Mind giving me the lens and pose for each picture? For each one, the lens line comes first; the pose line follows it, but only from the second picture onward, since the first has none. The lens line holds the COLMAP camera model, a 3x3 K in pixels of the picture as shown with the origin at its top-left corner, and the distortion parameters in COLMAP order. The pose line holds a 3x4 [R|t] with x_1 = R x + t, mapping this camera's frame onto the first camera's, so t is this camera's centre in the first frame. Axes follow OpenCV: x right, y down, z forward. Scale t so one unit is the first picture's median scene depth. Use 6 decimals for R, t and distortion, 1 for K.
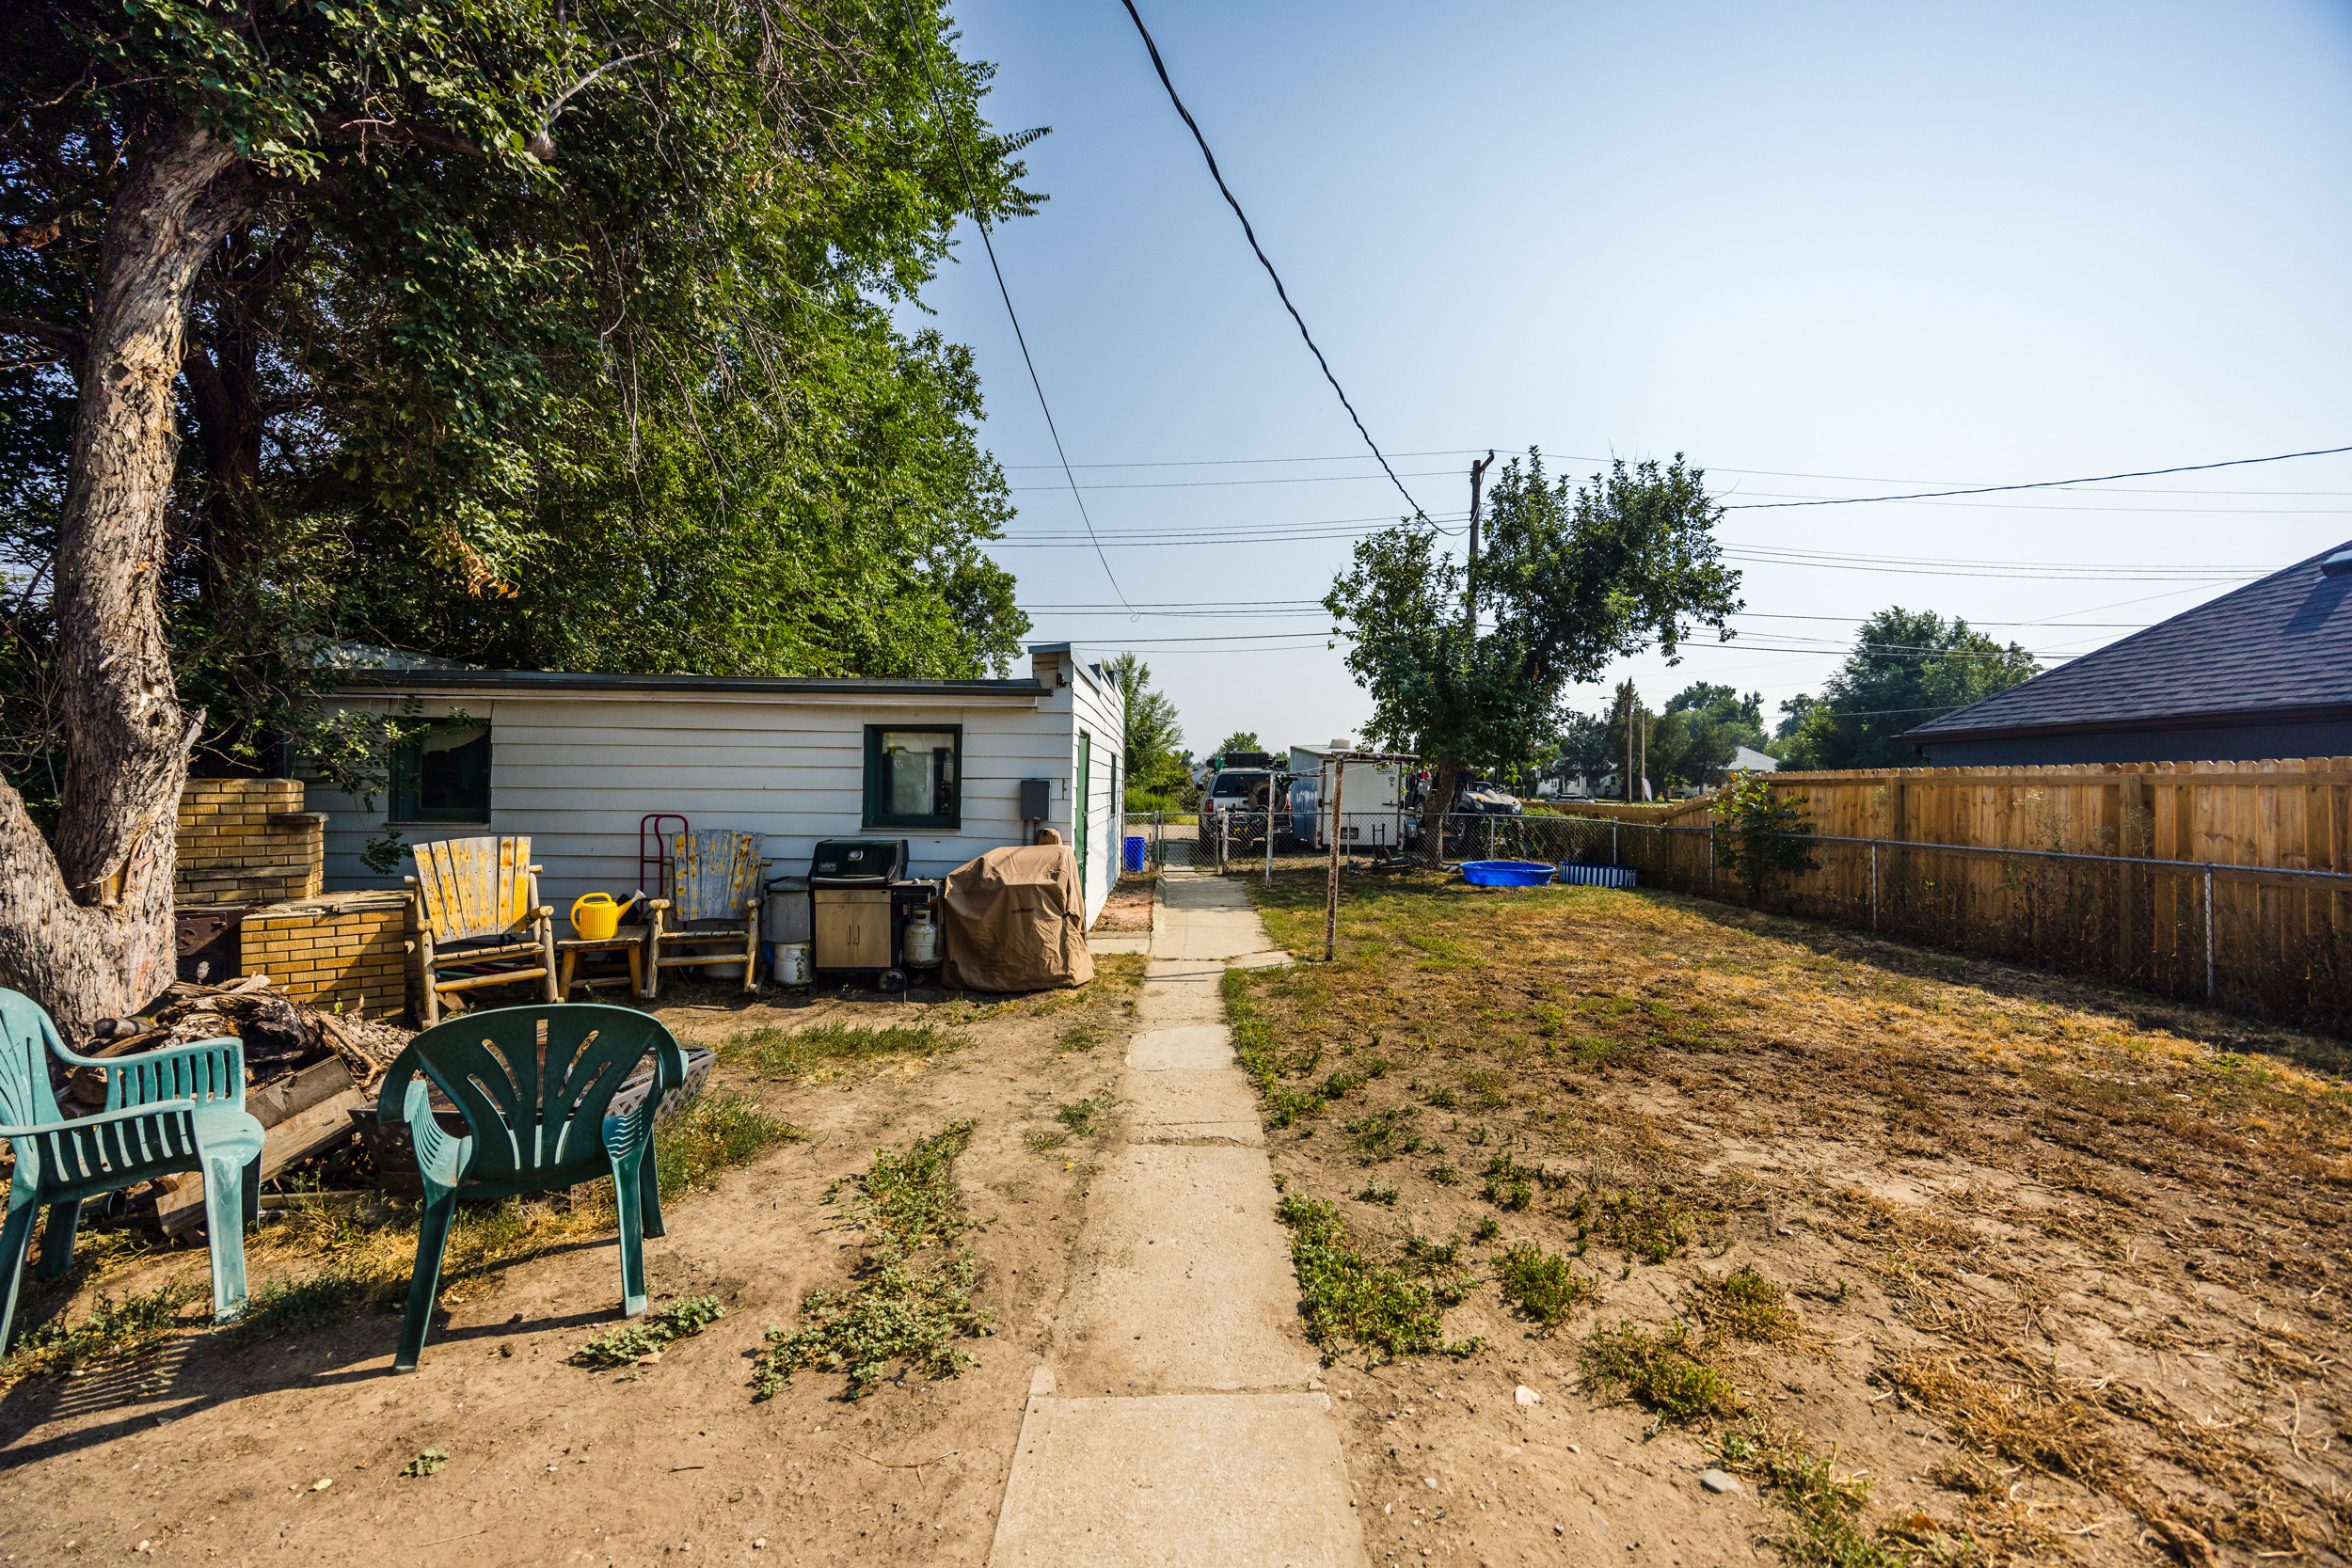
lens RADIAL K [[890.4, 0, 1195.6], [0, 890.4, 787.2], [0, 0, 1]] dist [-0.000271, -0.000500]
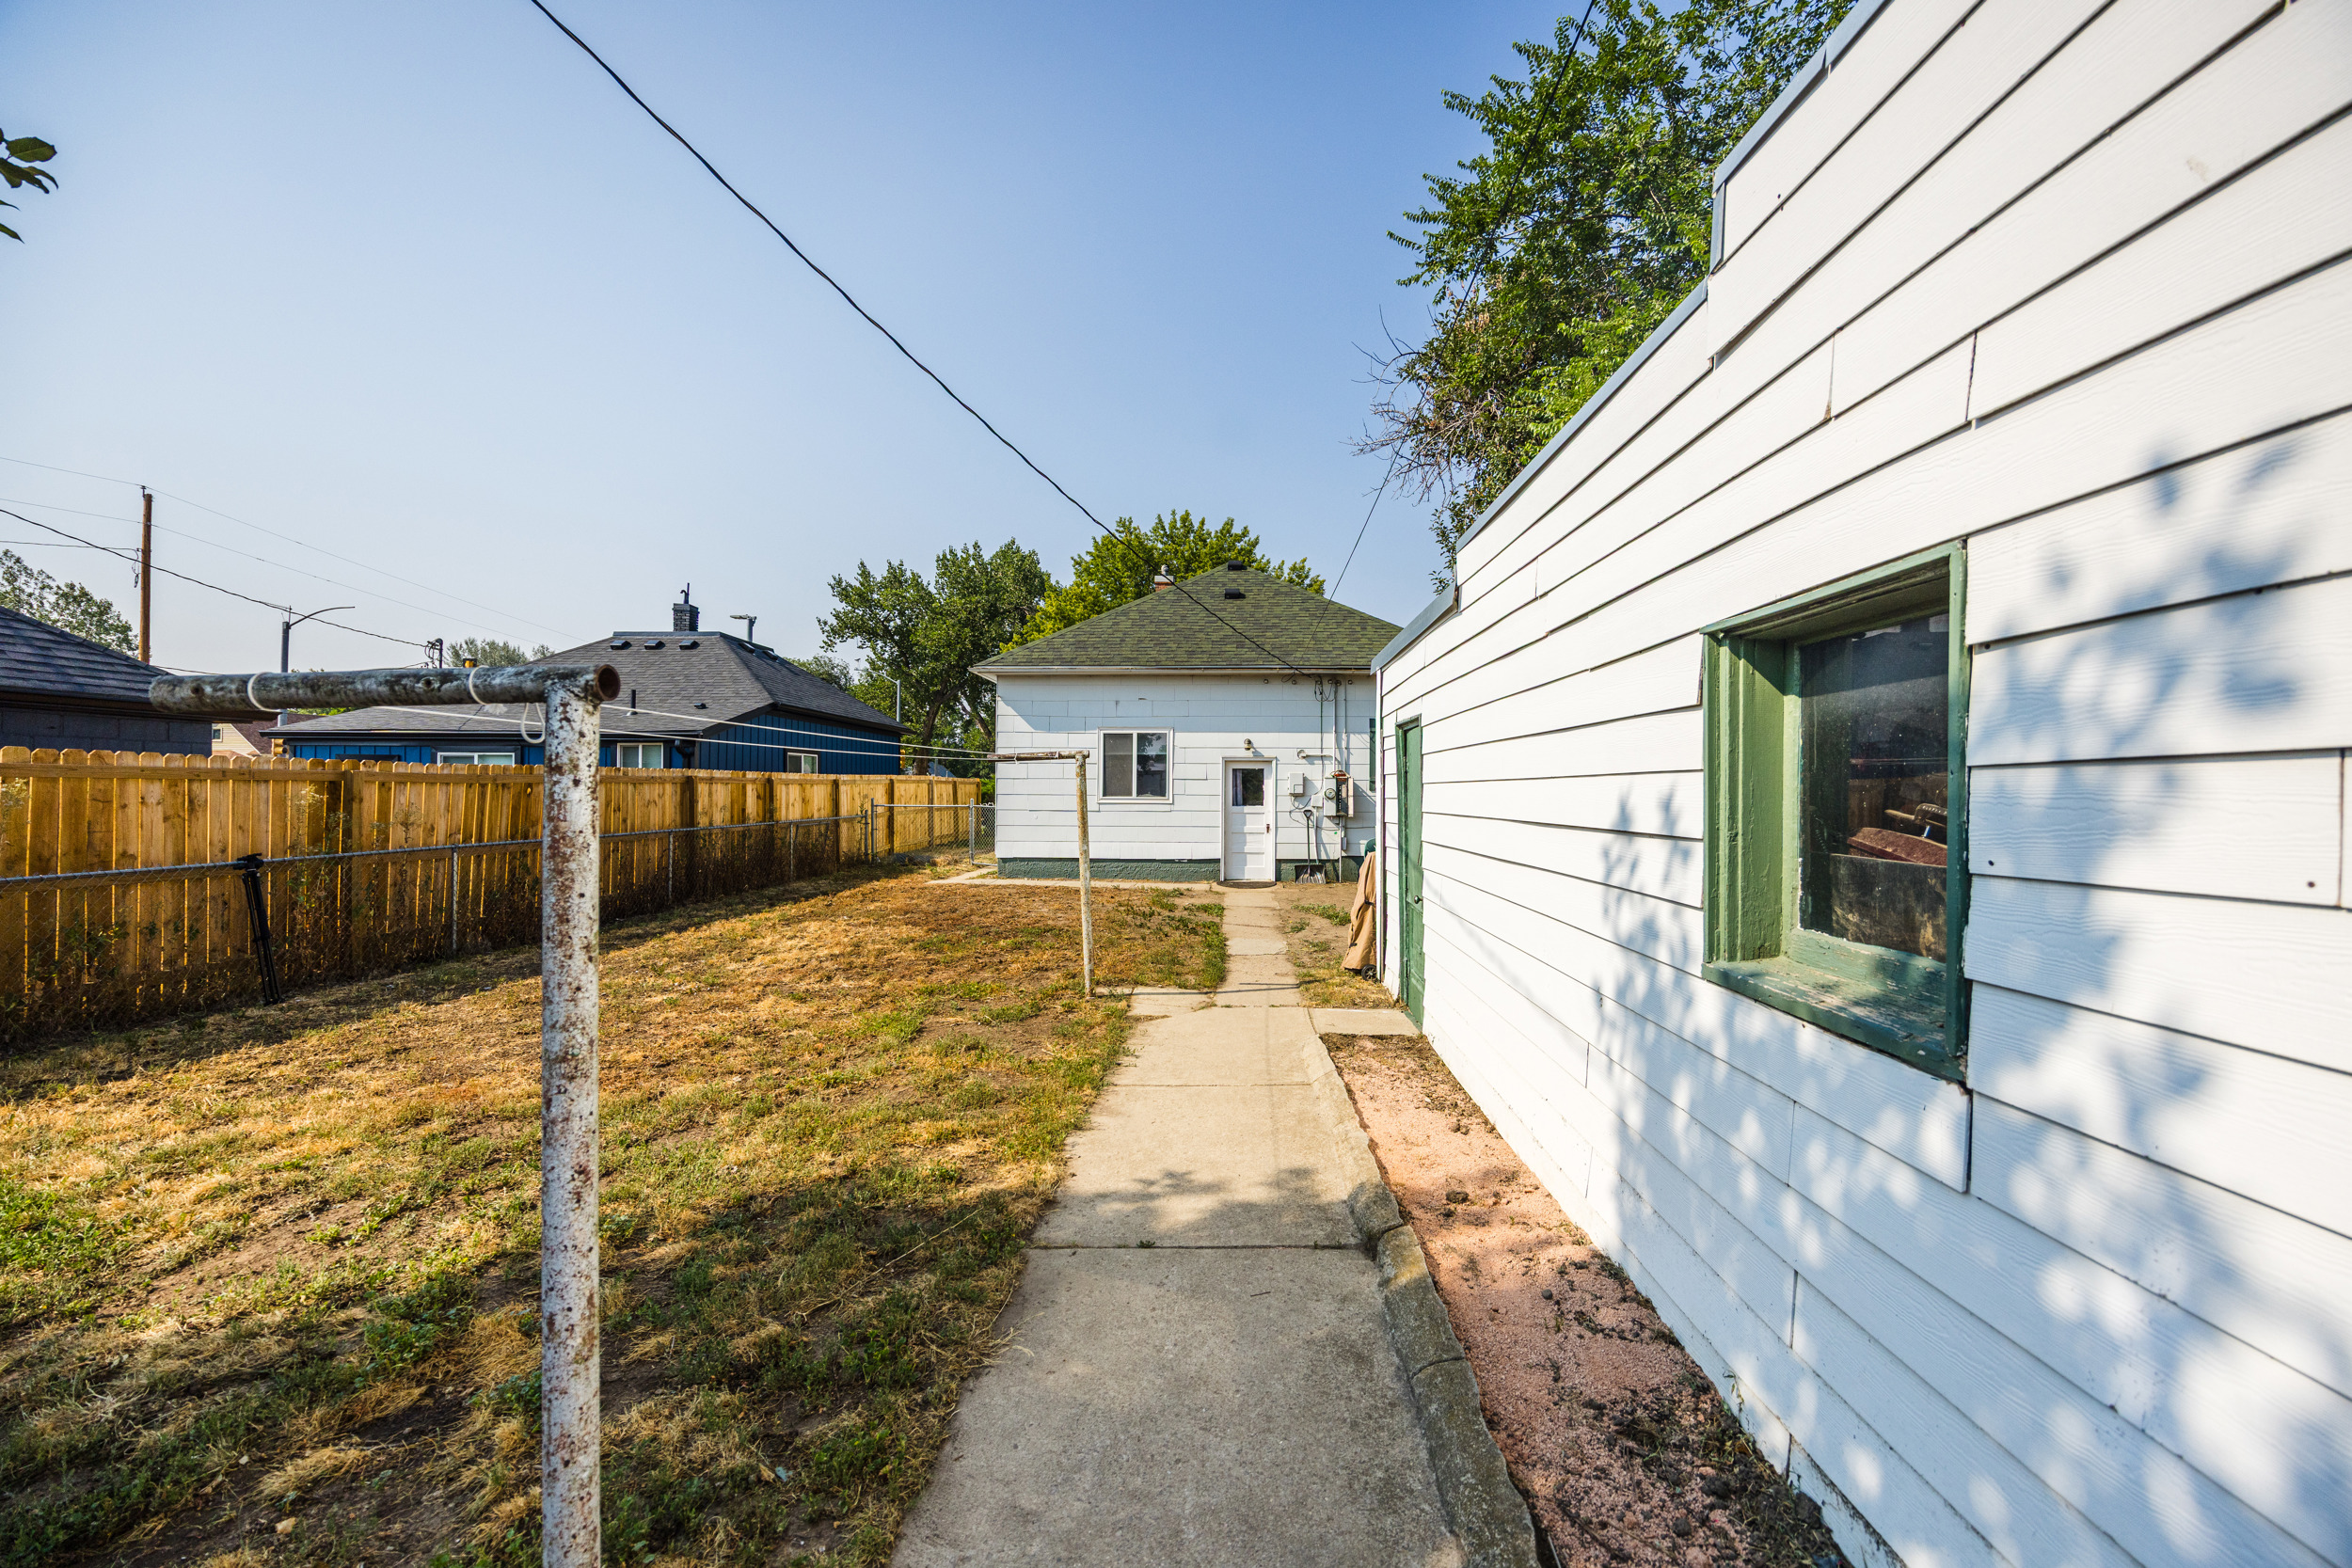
lens RADIAL K [[890.4, 0, 1194.6], [0, 890.4, 782.5], [0, 0, 1]] dist [-0.000271, -0.000500]
pose [[-0.998237, -0.012220, 0.058085, 0.005551], [-0.012790, 0.999873, -0.009462, -0.003840], [-0.057962, -0.010188, -0.998267, 2.118633]]
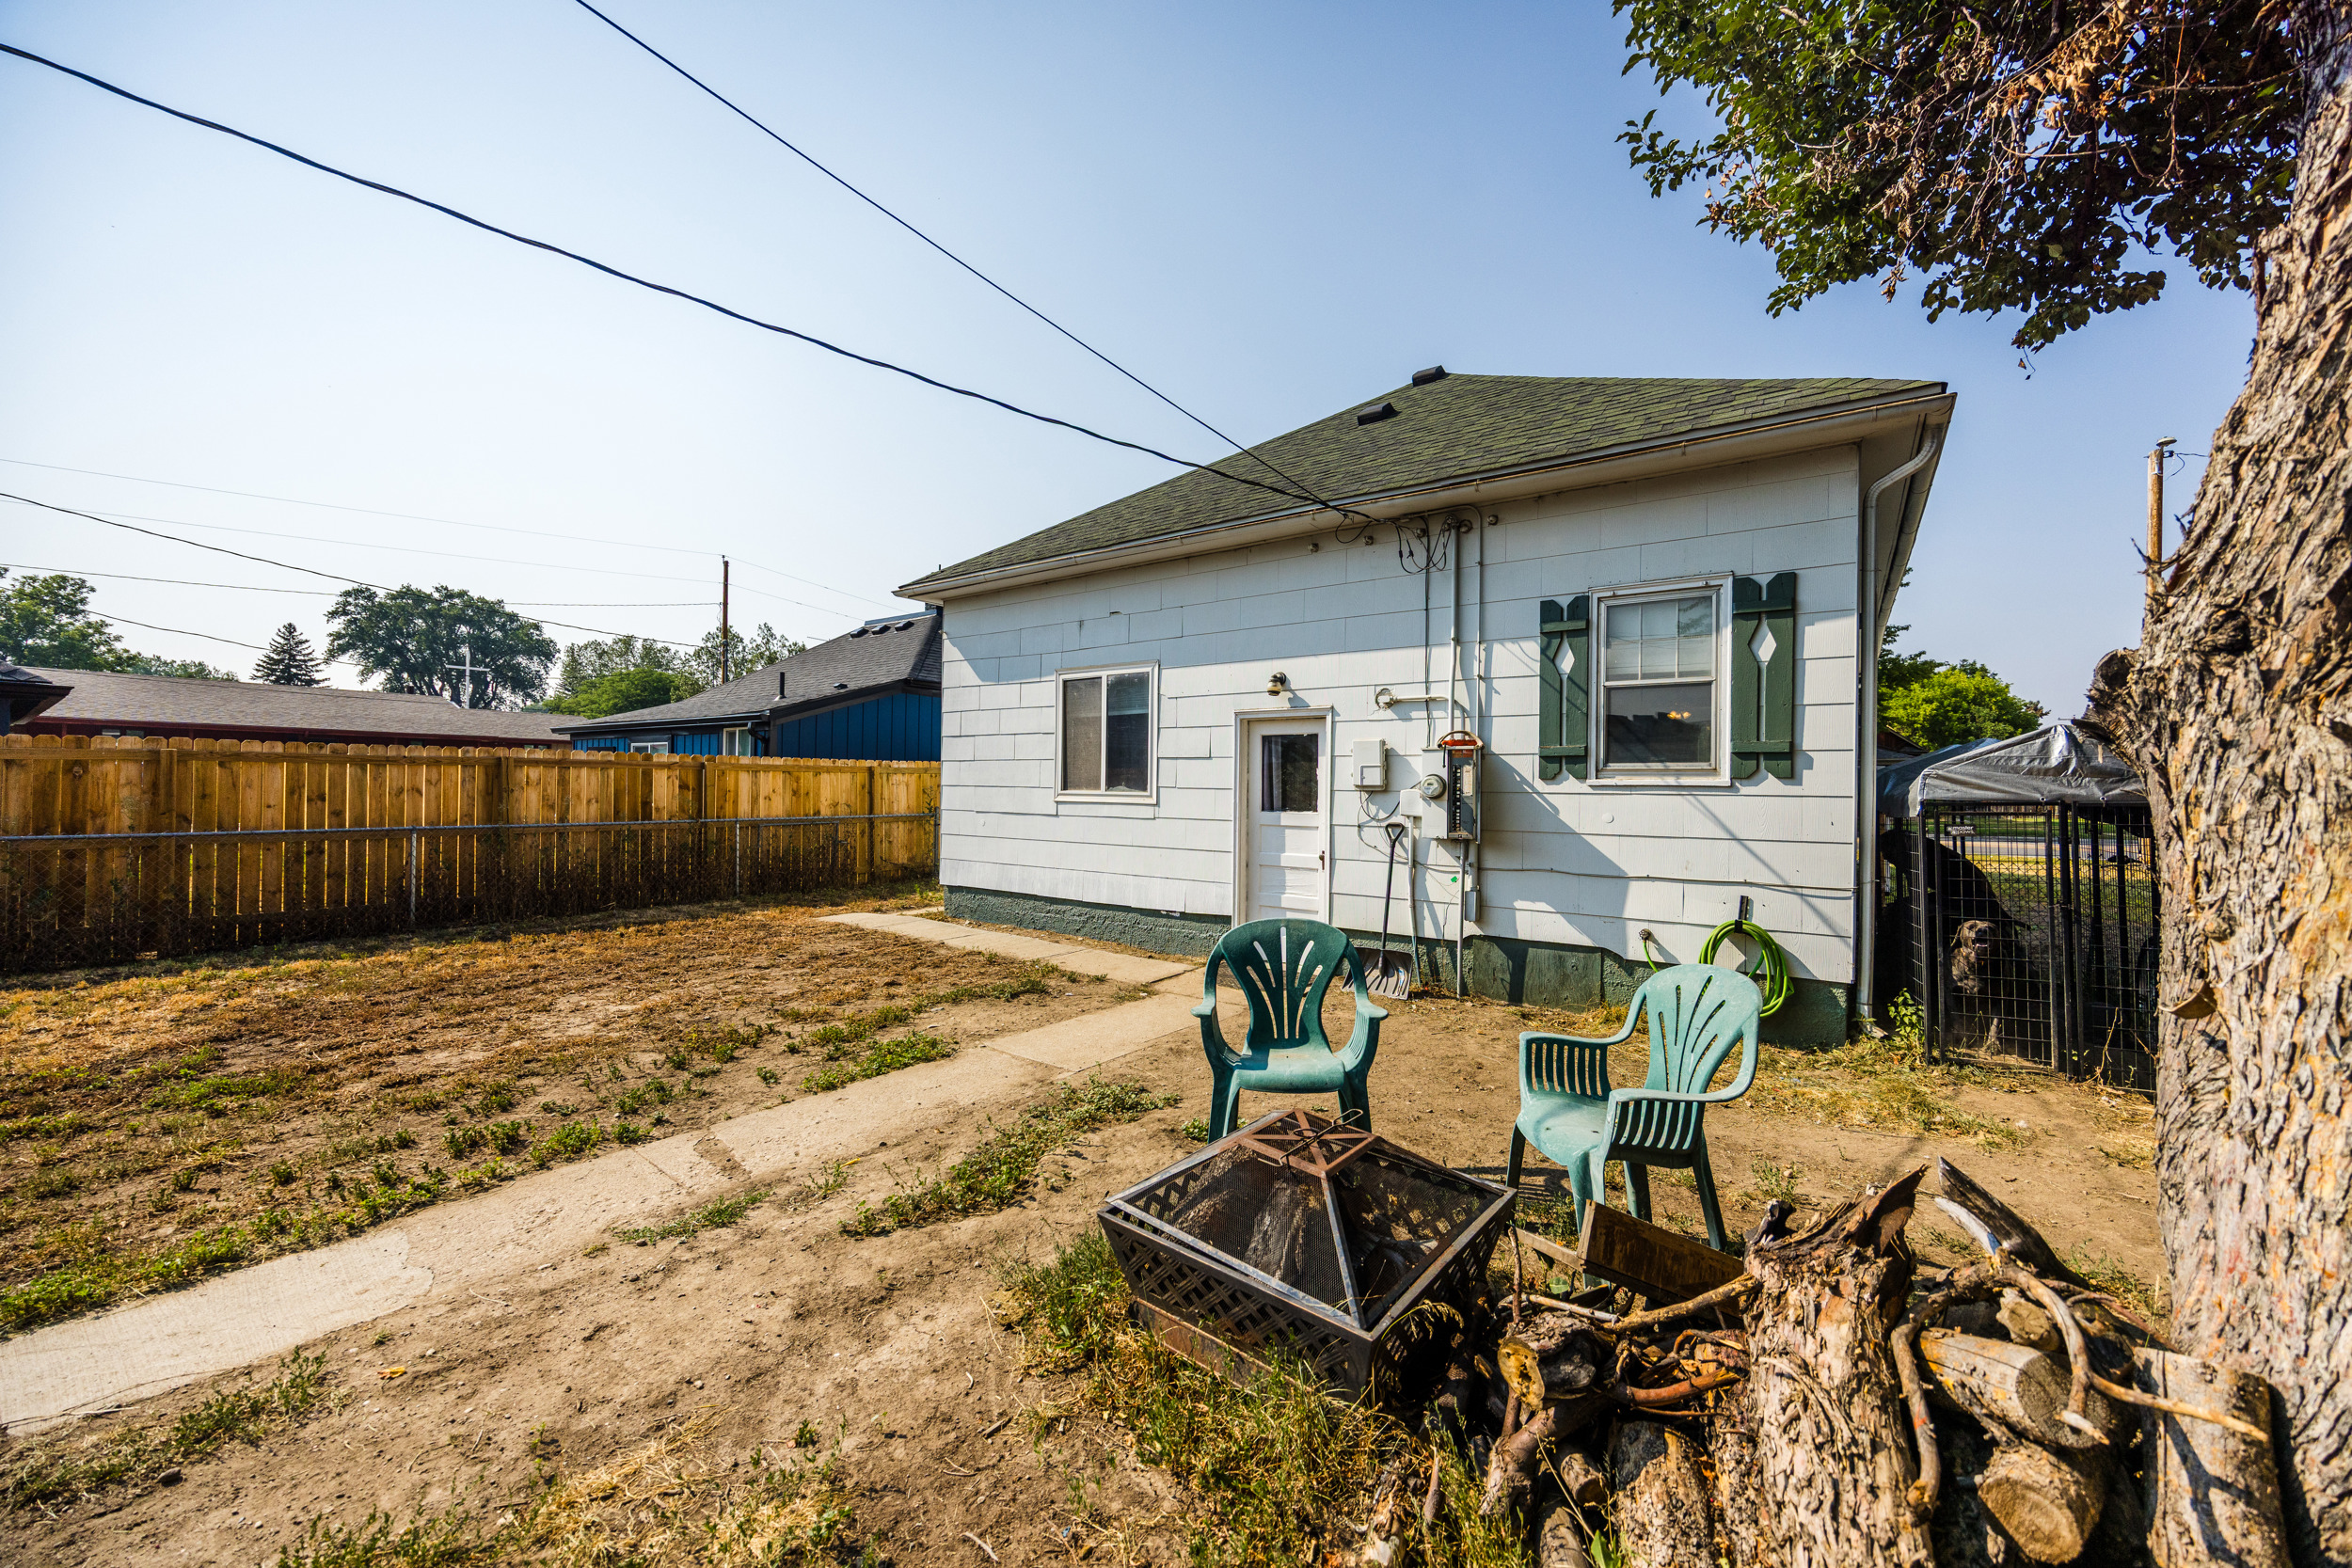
lens RADIAL K [[890.4, 0, 1191.0], [0, 890.4, 775.7], [0, 0, 1]] dist [-0.000271, -0.000500]
pose [[-0.800970, -0.010648, 0.598610, -0.545797], [-0.018625, 0.999801, -0.007137, -0.001286], [-0.598415, -0.016866, -0.801009, 0.835064]]
